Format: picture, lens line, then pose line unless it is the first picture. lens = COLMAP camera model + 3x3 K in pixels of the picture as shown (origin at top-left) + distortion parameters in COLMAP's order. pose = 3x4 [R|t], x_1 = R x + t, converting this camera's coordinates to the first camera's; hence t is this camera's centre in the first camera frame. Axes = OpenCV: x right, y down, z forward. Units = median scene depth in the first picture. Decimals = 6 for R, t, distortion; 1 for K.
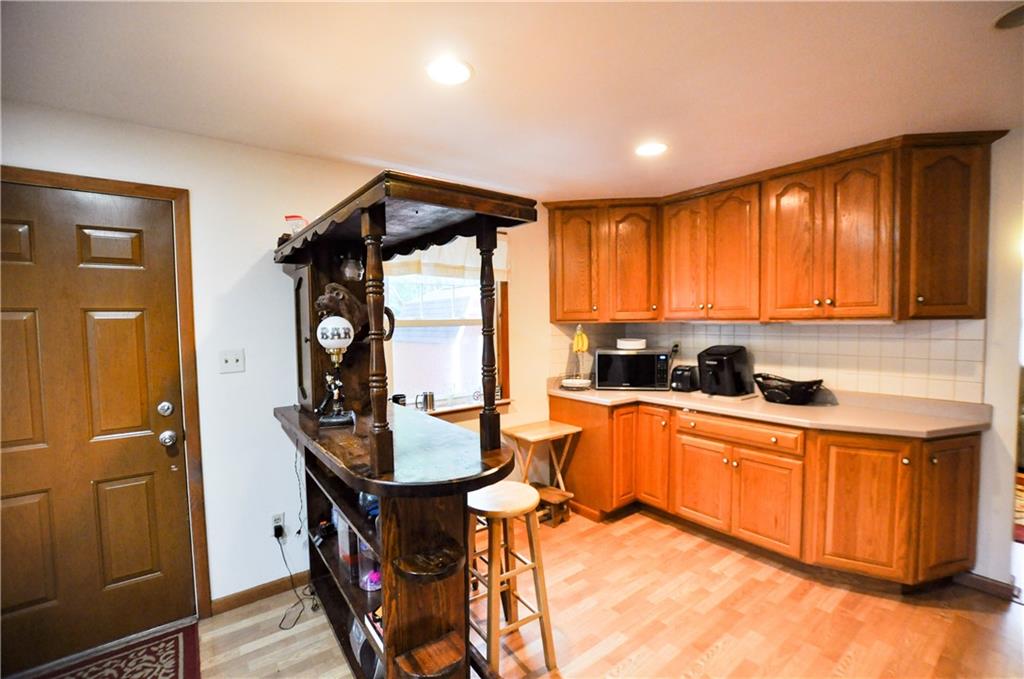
lens RADIAL K [[444.0, 0, 520.5], [0, 444.0, 340.7], [0, 0, 1]] dist [-0.022591, 0.000632]
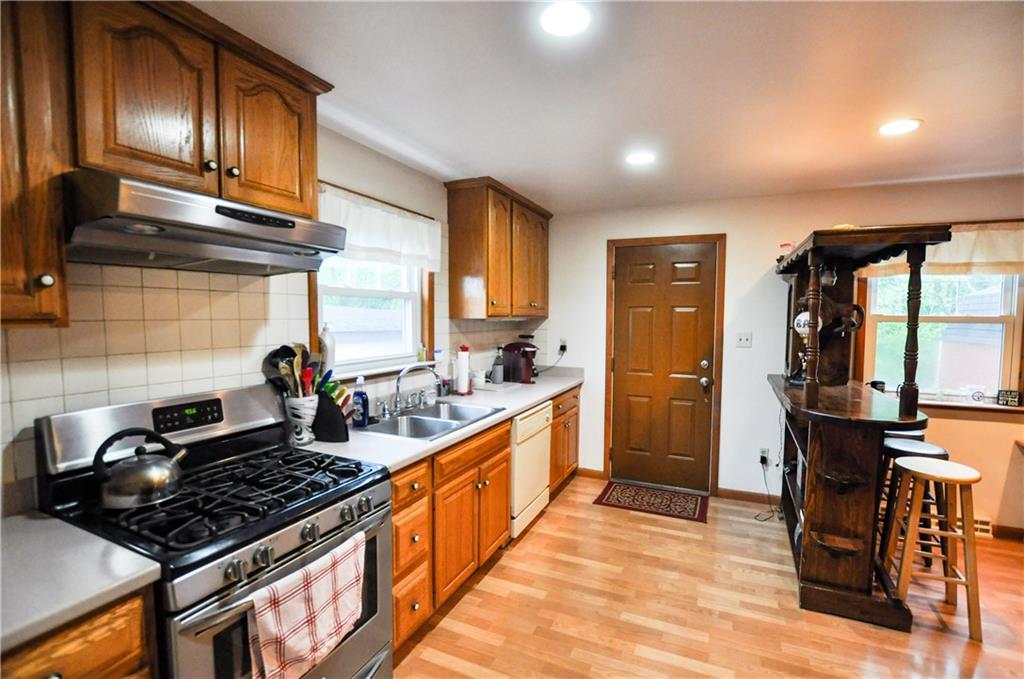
lens RADIAL K [[444.0, 0, 521.7], [0, 444.0, 344.1], [0, 0, 1]] dist [-0.022591, 0.000632]
pose [[0.461309, 0.076440, -0.883941, 0.377554], [-0.054325, 0.996846, 0.057853, 0.015397], [0.885575, 0.021332, 0.464006, -0.434013]]
